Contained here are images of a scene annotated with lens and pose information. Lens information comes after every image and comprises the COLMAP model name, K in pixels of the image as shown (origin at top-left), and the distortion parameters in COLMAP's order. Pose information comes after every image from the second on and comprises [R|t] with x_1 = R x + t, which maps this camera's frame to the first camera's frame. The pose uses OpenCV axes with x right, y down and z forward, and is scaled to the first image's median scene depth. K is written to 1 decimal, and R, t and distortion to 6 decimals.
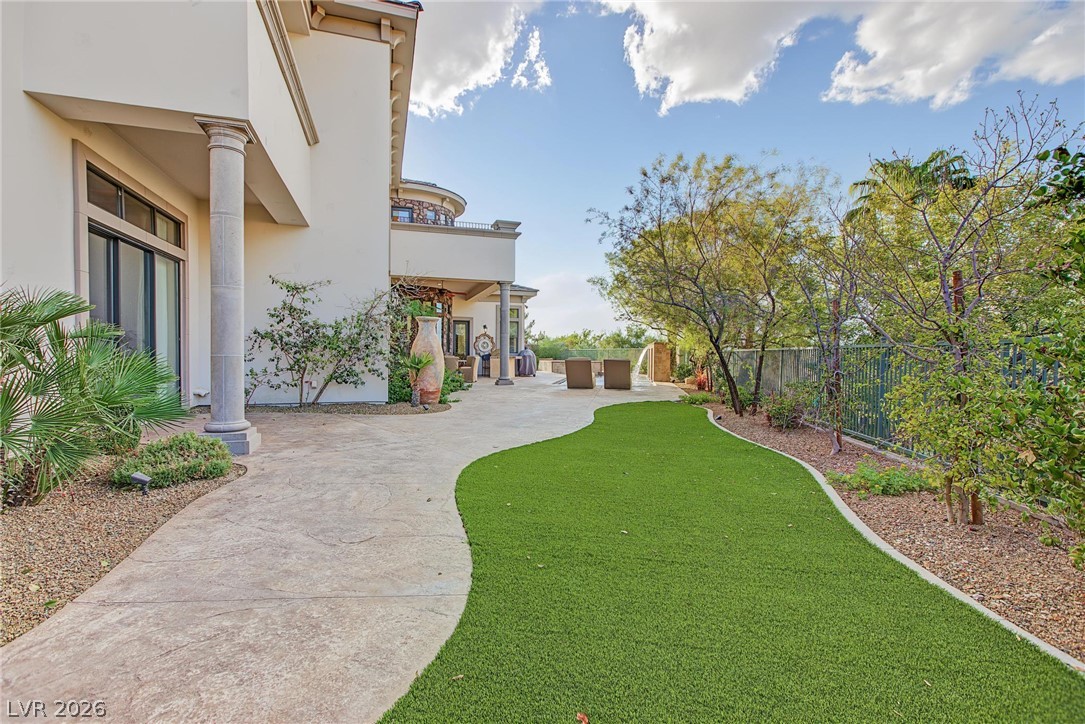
lens RADIAL K [[496.8, 0, 544.8], [0, 496.8, 362.1], [0, 0, 1]] dist [-0.007839, -0.000079]
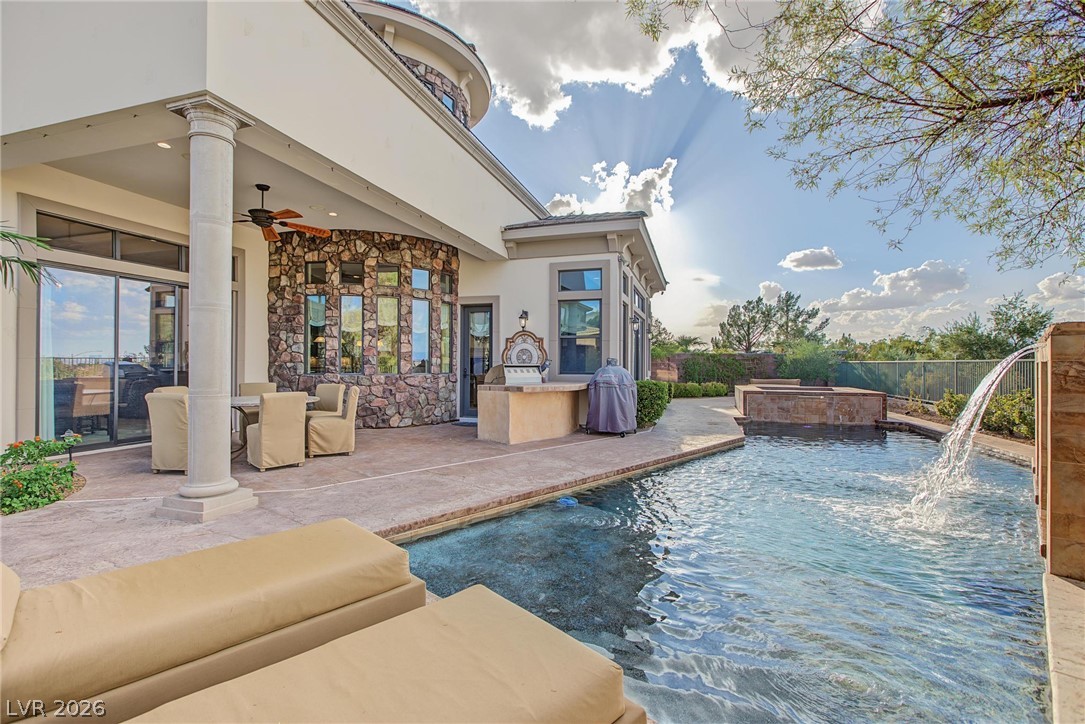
lens RADIAL K [[501.9, 0, 535.5], [0, 501.9, 360.5], [0, 0, 1]] dist [-0.002613, -0.000010]
pose [[0.821702, -0.013838, -0.569749, 0.142854], [-0.002736, 0.999598, -0.028223, -0.017435], [0.569910, 0.024750, 0.821334, 0.633300]]
